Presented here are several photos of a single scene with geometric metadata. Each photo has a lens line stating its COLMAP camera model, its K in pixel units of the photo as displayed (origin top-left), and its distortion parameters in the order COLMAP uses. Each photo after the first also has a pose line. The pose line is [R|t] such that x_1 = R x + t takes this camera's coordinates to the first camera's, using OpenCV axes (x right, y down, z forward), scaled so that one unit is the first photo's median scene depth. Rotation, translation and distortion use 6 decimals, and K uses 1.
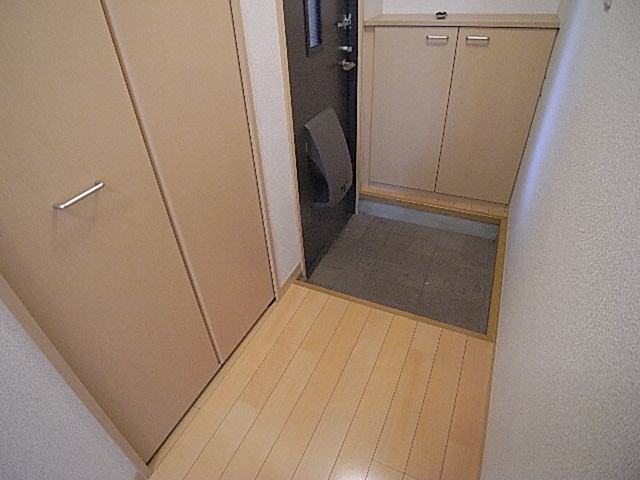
lens RADIAL K [[368.7, 0, 317.8], [0, 368.7, 237.7], [0, 0, 1]] dist [-0.067654, 0.014896]
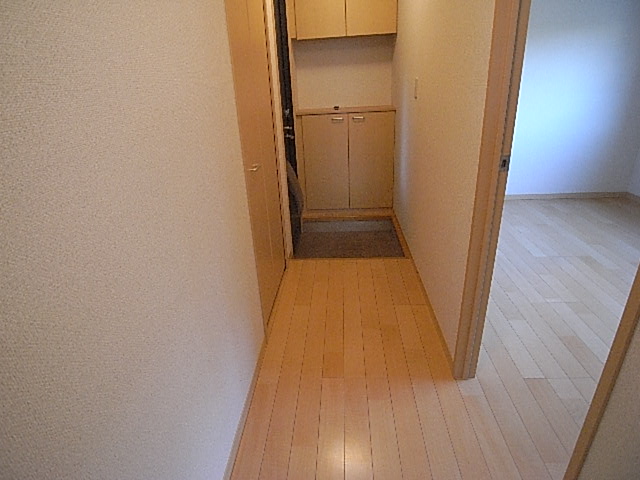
lens RADIAL K [[368.7, 0, 321.1], [0, 368.7, 241.0], [0, 0, 1]] dist [-0.067654, 0.014896]
pose [[0.925032, -0.145751, 0.350816, -0.478712], [0.228573, 0.951149, -0.207532, 0.395331], [-0.303431, 0.272161, 0.913158, -0.499990]]
